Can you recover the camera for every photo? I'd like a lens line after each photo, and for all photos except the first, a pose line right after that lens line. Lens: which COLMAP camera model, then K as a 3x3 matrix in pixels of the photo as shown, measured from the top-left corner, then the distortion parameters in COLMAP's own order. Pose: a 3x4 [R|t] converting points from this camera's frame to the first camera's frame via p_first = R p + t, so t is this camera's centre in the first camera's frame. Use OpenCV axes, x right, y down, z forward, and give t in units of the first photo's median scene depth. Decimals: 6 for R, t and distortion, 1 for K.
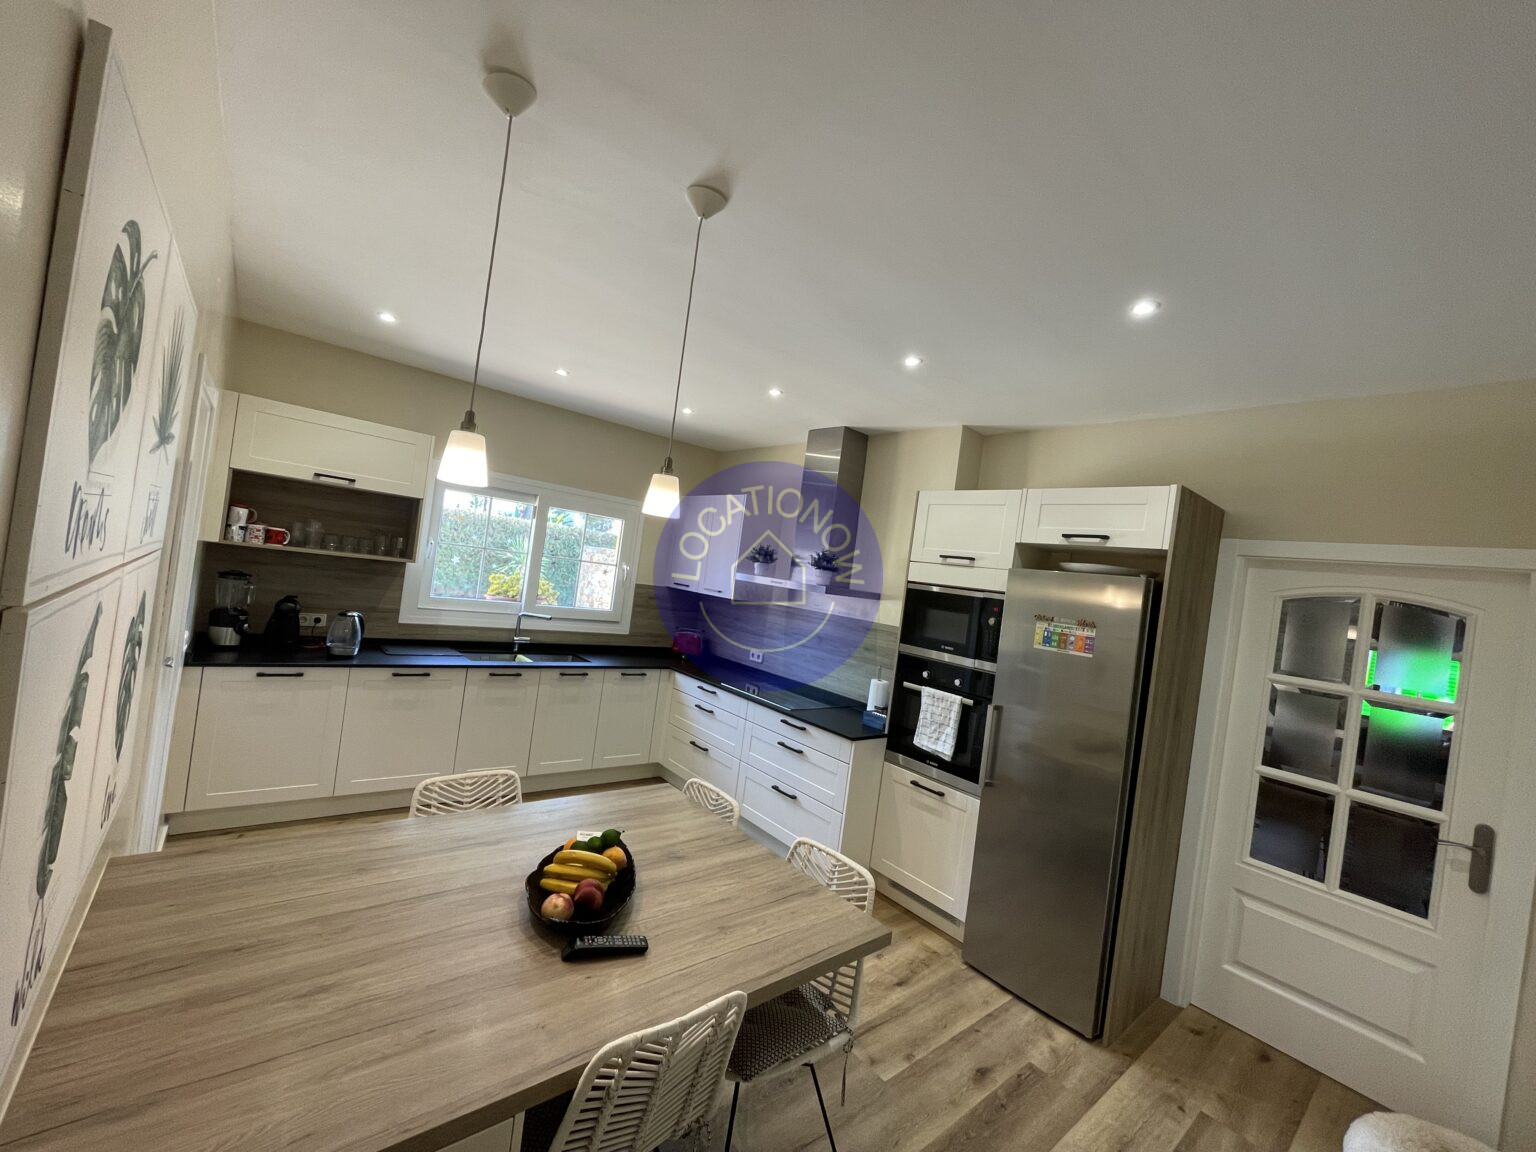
lens RADIAL K [[623.0, 0, 771.1], [0, 623.0, 572.2], [0, 0, 1]] dist [-0.000160, -0.000165]
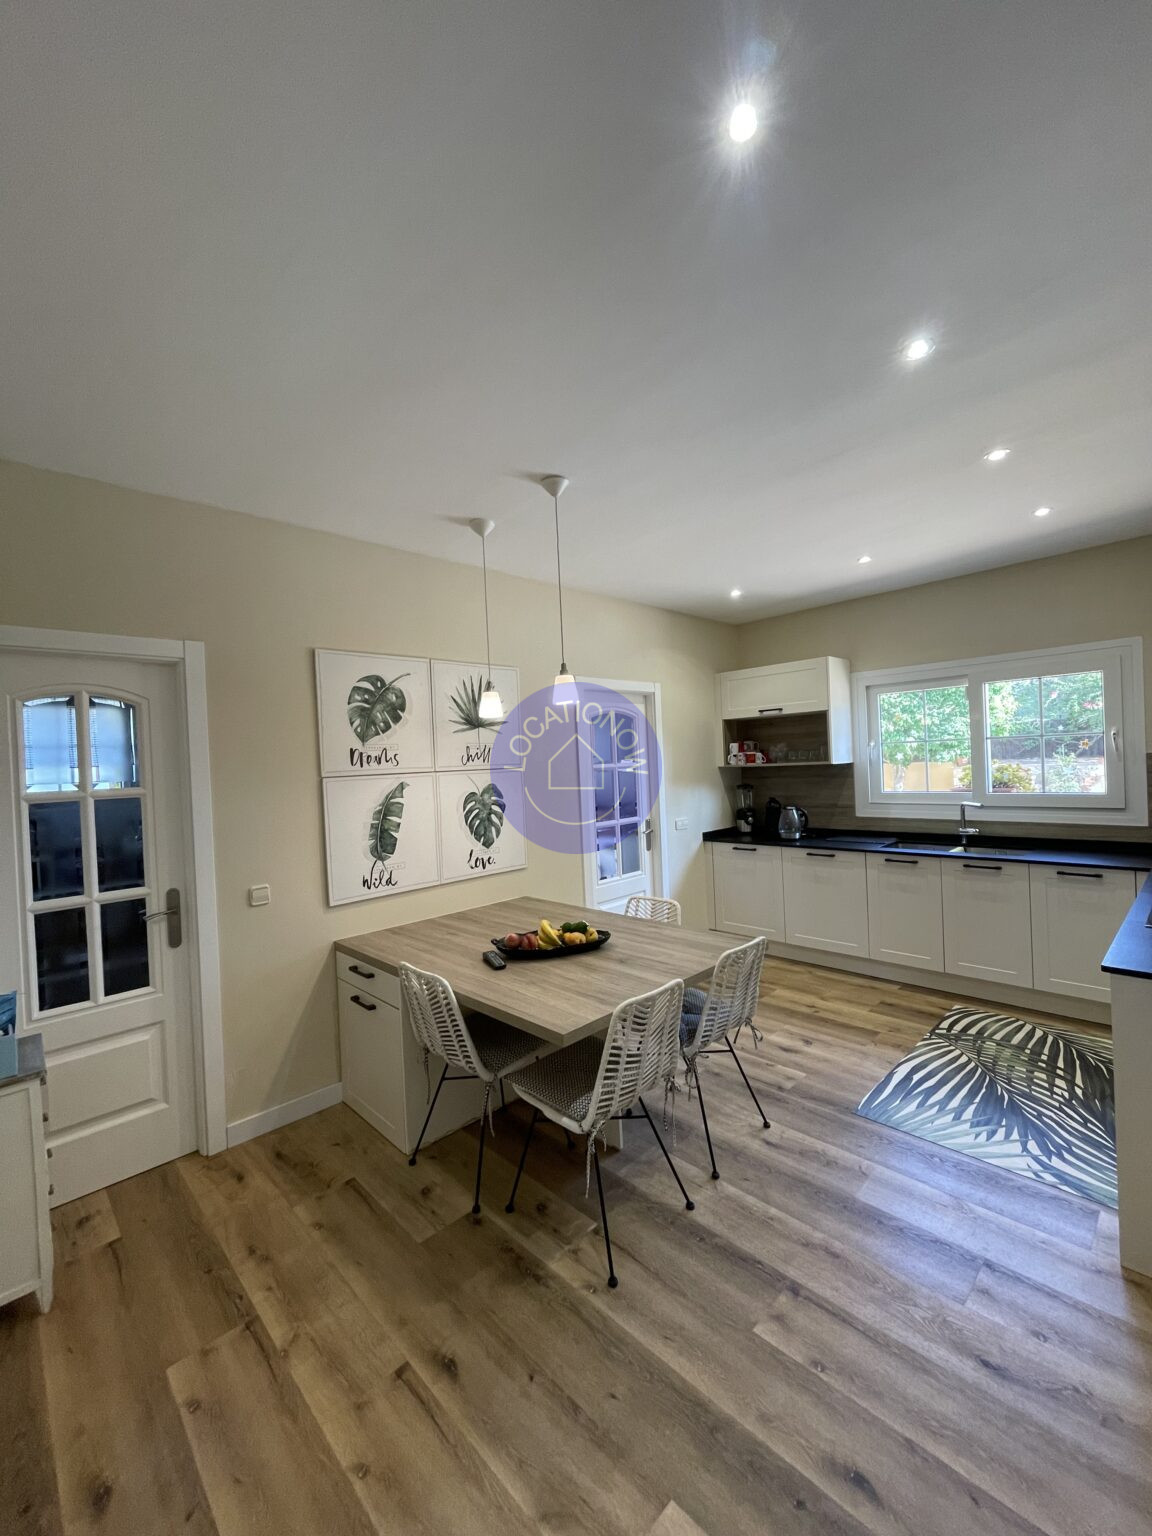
lens RADIAL K [[623.0, 0, 578.3], [0, 623.0, 770.6], [0, 0, 1]] dist [-0.000160, -0.000165]
pose [[0.061899, -0.122668, -0.990516, 0.656033], [0.060400, 0.991060, -0.118961, 0.124956], [0.996253, -0.052463, 0.068755, 0.483488]]
